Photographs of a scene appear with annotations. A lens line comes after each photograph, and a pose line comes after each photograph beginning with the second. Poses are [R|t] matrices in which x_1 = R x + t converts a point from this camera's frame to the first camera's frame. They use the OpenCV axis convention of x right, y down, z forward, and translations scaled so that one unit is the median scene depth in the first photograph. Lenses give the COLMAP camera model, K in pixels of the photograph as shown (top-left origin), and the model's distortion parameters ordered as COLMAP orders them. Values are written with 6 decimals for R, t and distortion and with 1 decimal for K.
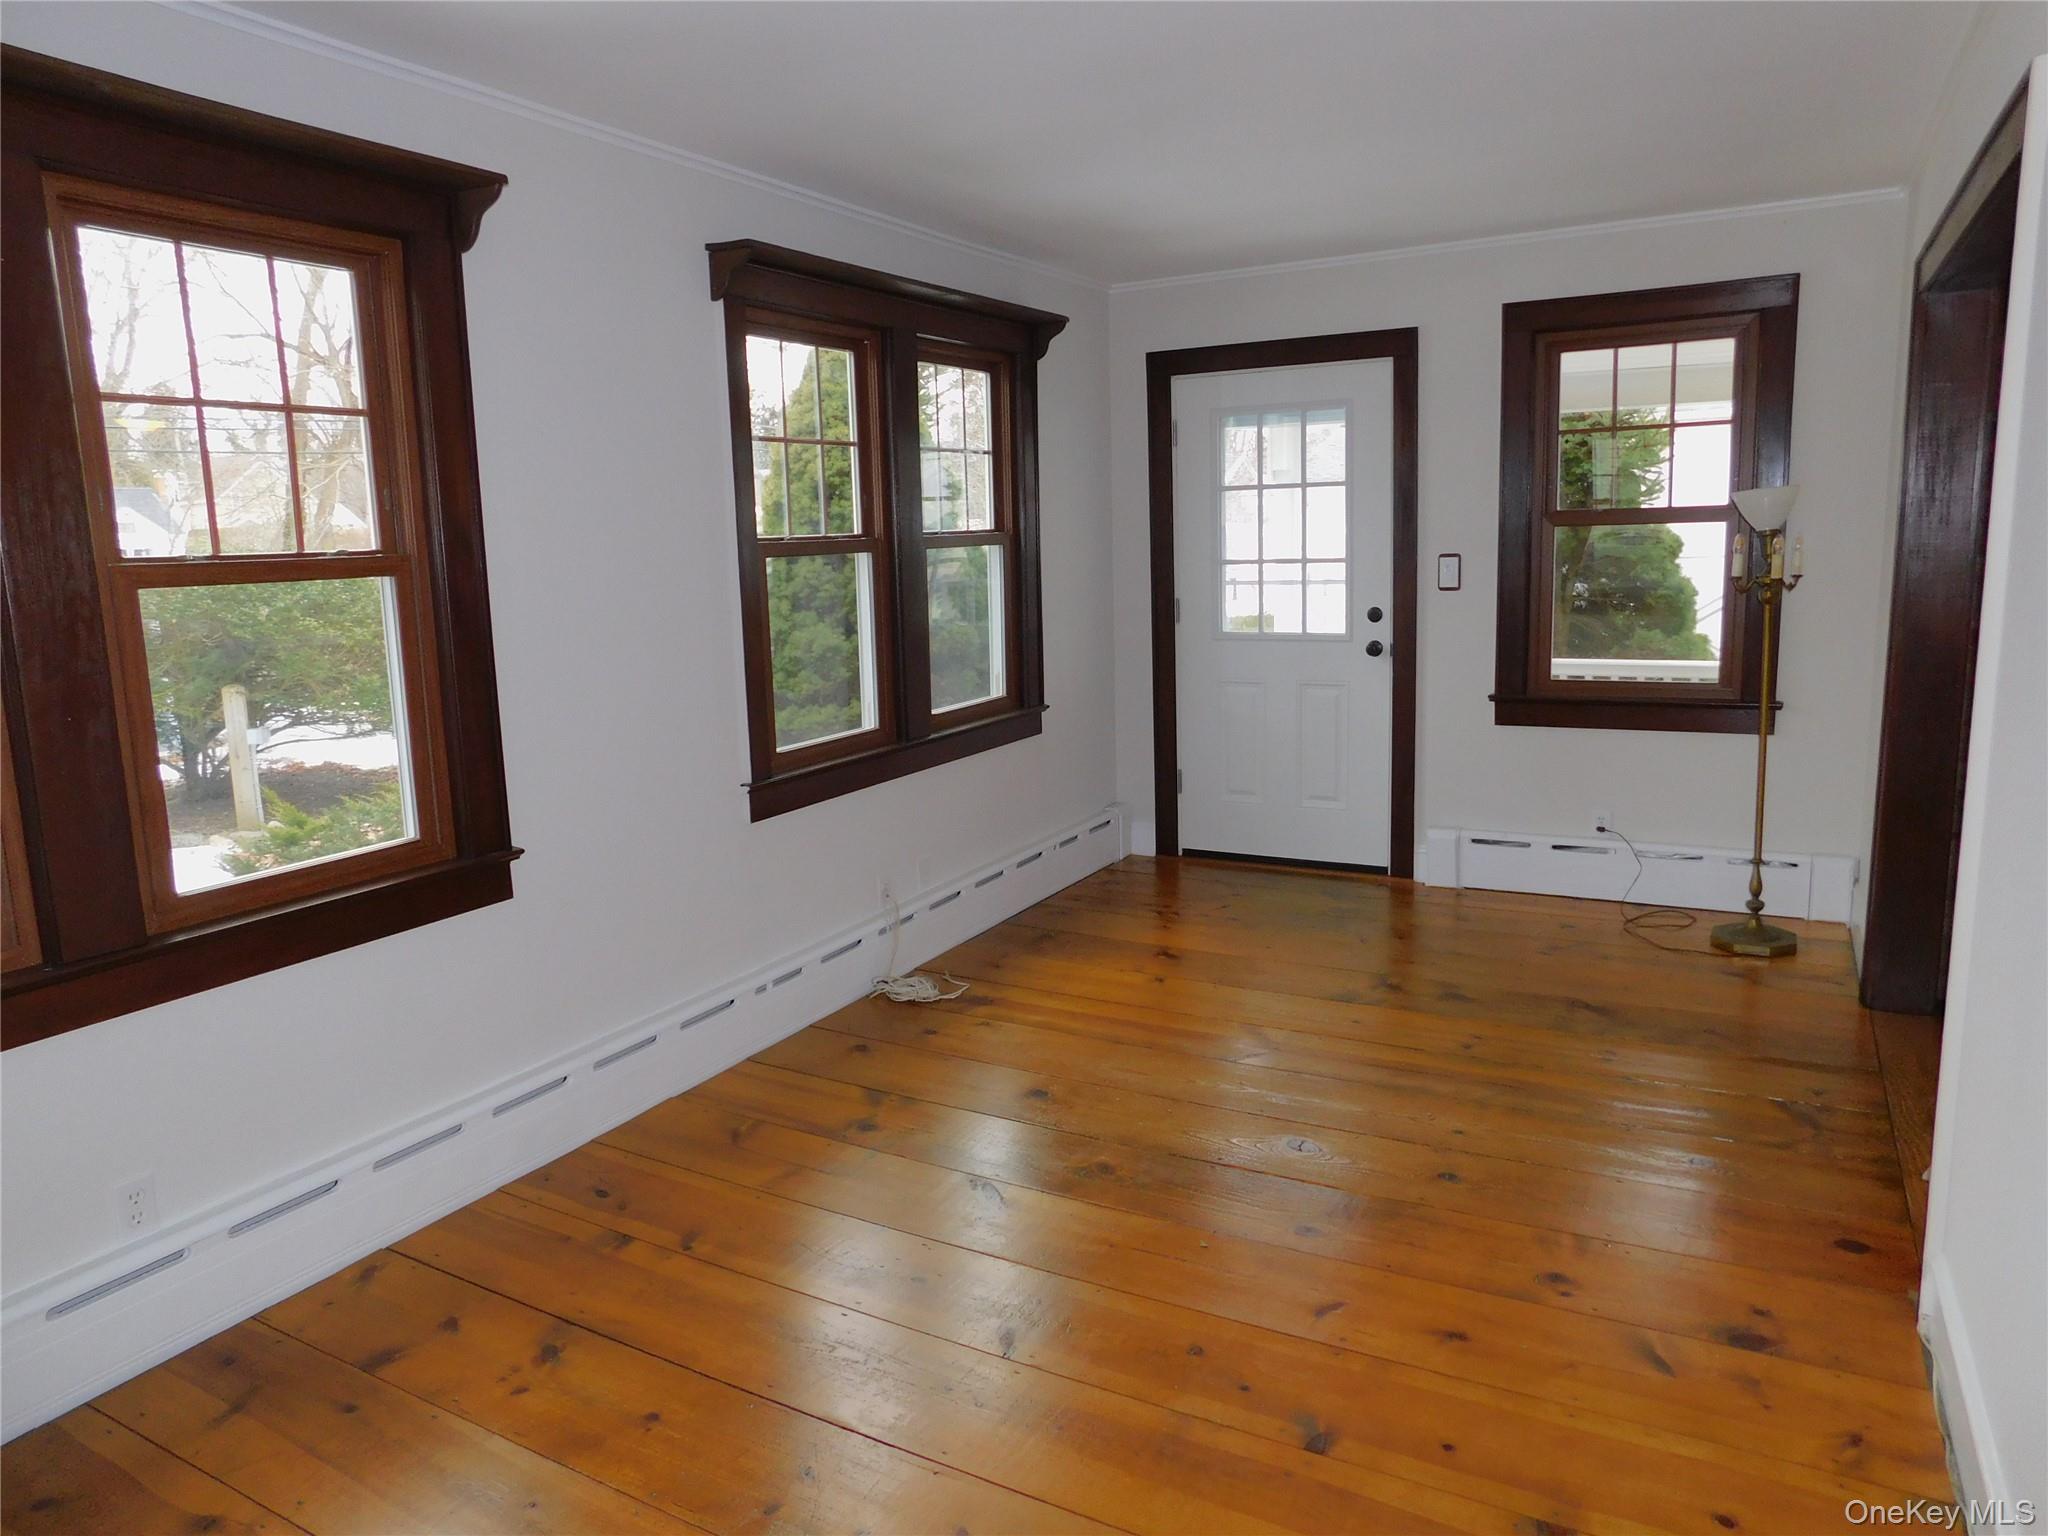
lens RADIAL K [[1352.9, 0, 1024.5], [0, 1352.9, 690.8], [0, 0, 1]] dist [-0.085431, 0.051655]
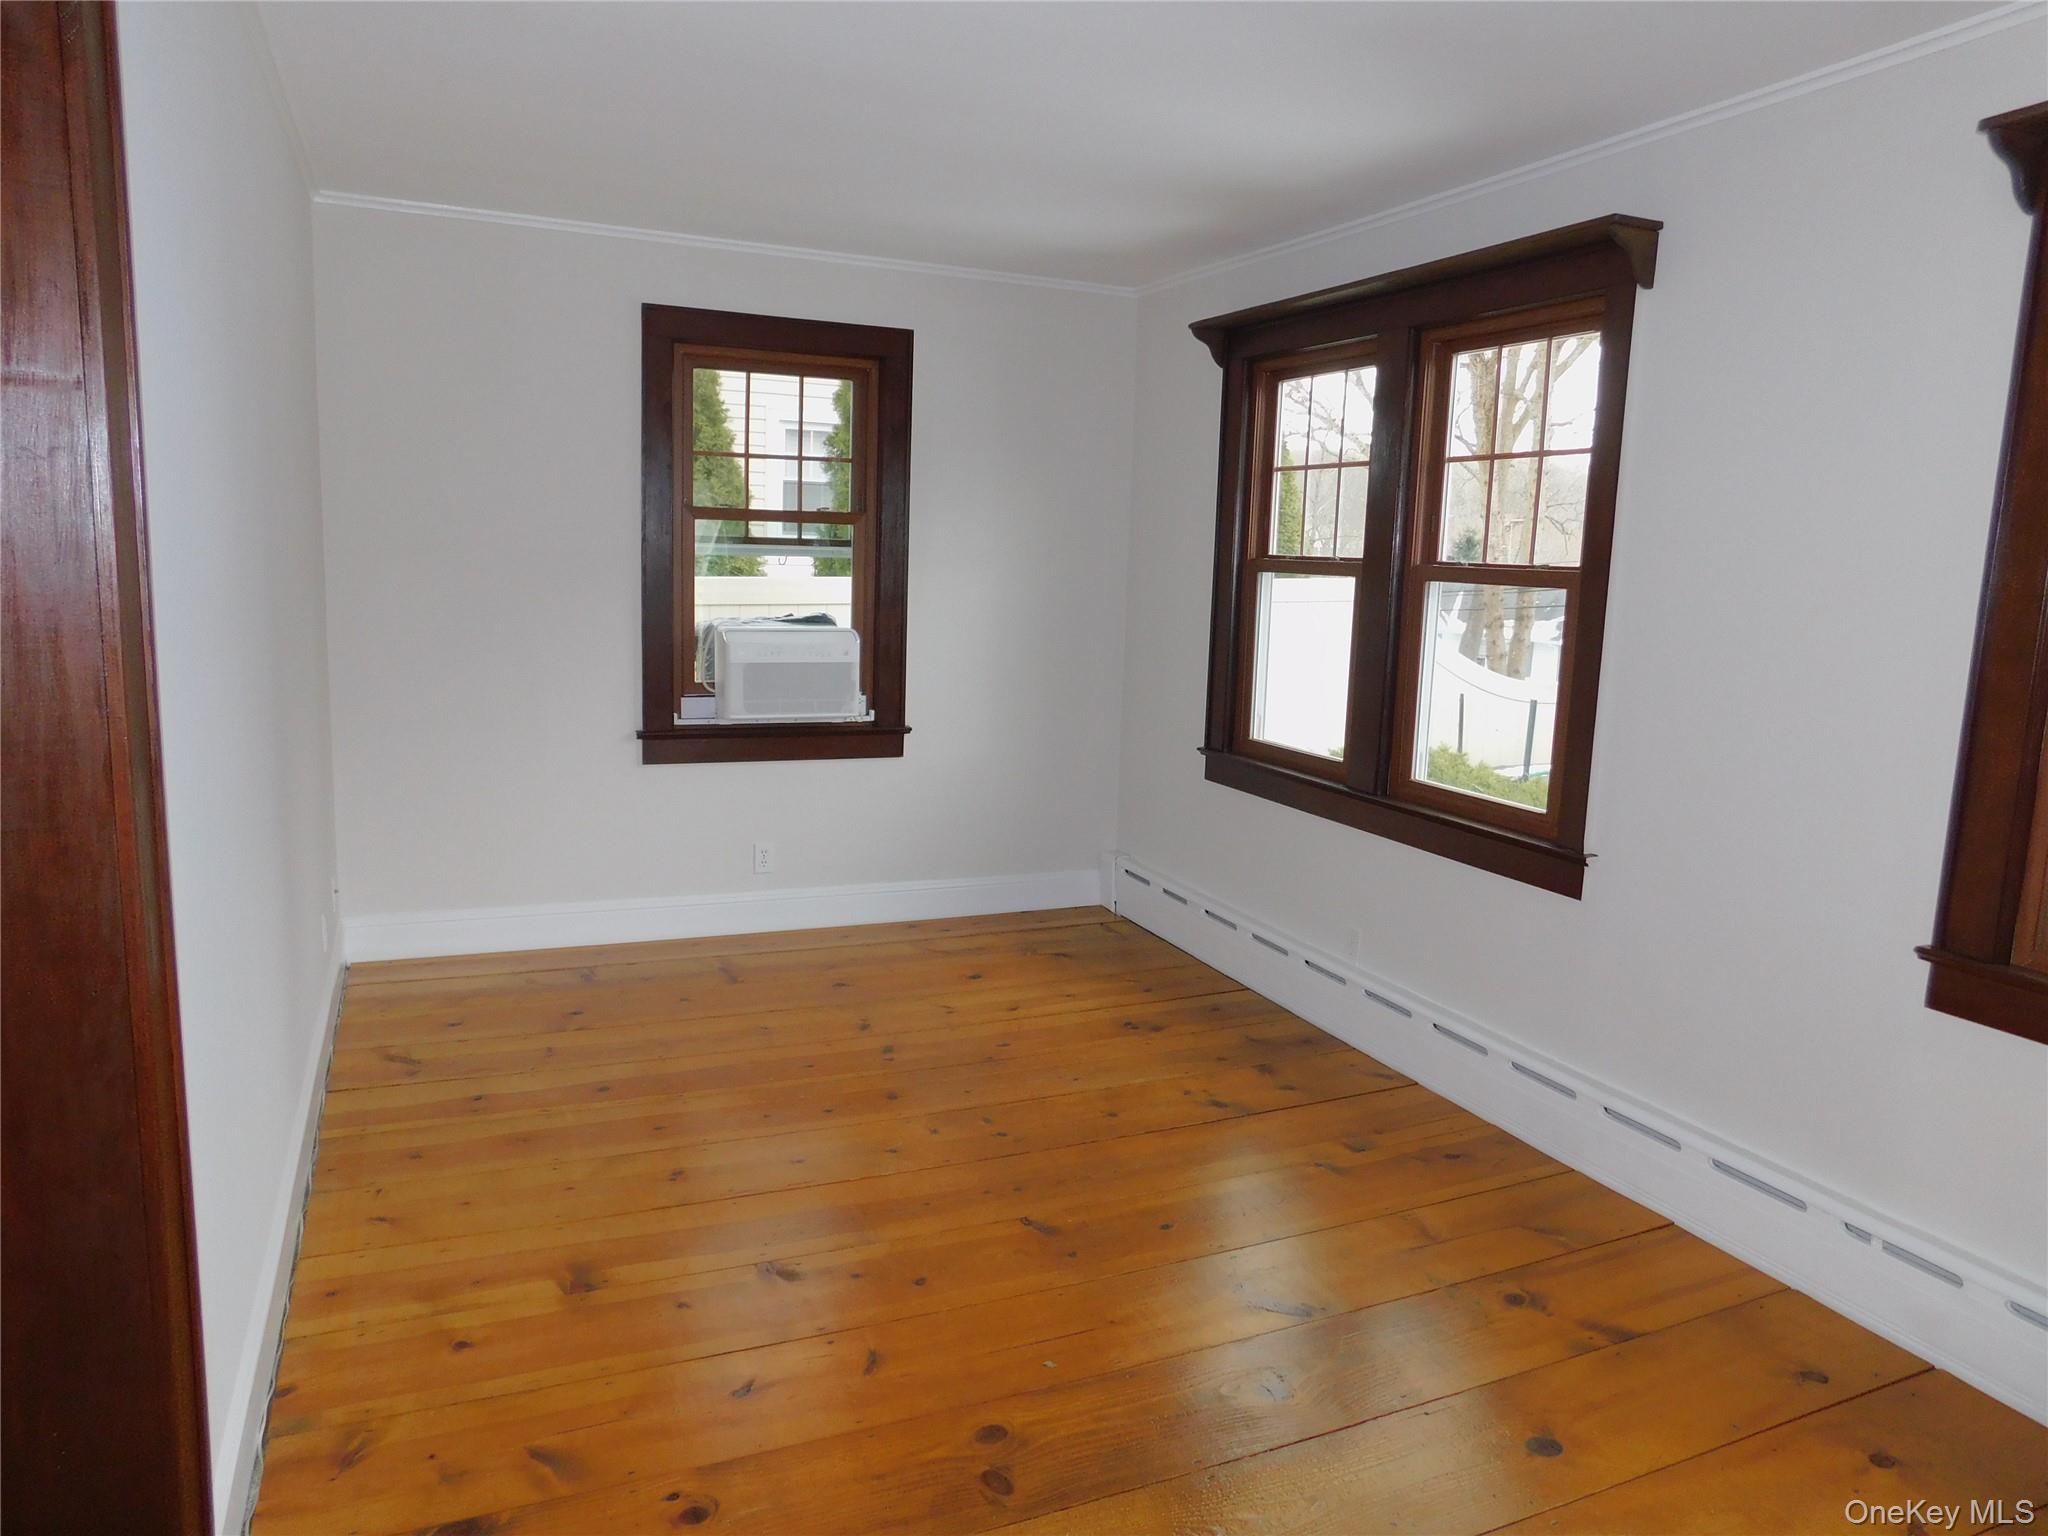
lens RADIAL K [[1352.9, 0, 1024.5], [0, 1352.9, 690.8], [0, 0, 1]] dist [-0.085431, 0.051655]
pose [[-0.603261, 0.092102, -0.792208, 0.786796], [-0.106655, 0.975071, 0.194579, -0.184189], [0.790380, 0.201875, -0.578399, 1.385808]]
